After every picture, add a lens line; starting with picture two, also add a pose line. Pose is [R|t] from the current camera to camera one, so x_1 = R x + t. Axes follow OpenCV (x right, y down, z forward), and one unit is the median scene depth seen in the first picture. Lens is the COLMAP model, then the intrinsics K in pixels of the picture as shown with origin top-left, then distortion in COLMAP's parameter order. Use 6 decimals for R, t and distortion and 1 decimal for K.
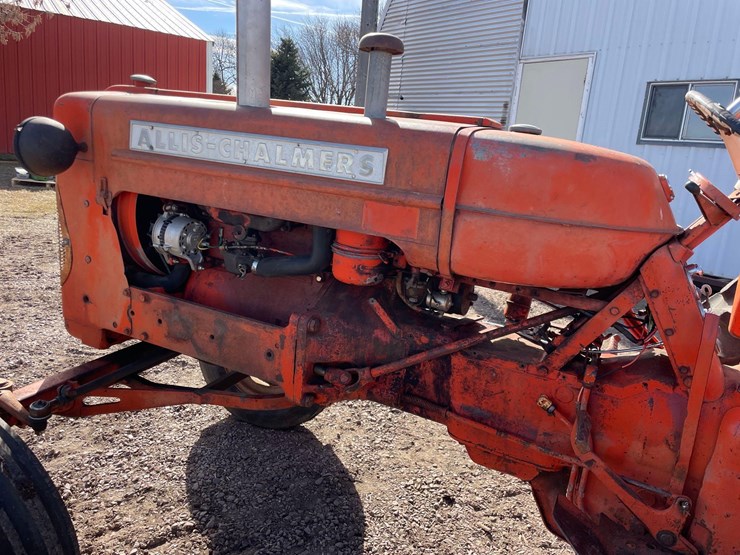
lens RADIAL K [[605.0, 0, 370.0], [0, 605.0, 277.5], [0, 0, 1]] dist [0.091958, -0.154446]
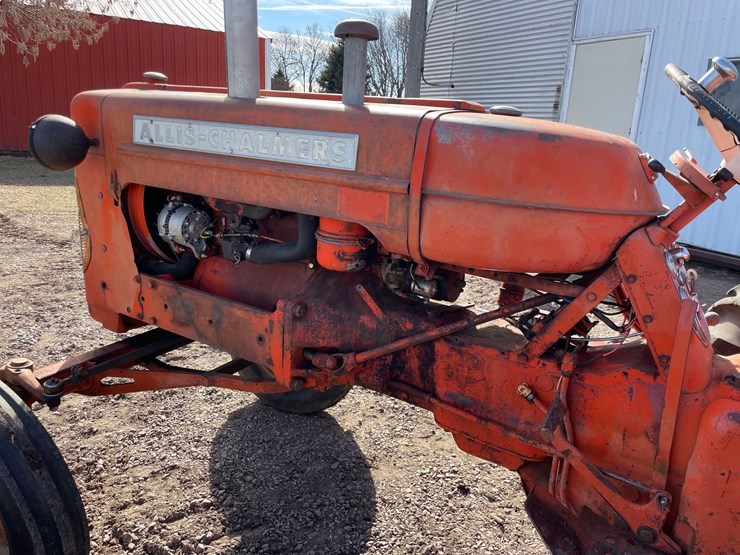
lens RADIAL K [[605.0, 0, 370.0], [0, 605.0, 277.5], [0, 0, 1]] dist [0.091958, -0.154446]
pose [[0.992426, 0.000127, -0.122840, 0.145202], [0.001399, 0.999923, 0.012333, 0.010058], [0.122832, -0.012412, 0.992350, 0.001440]]
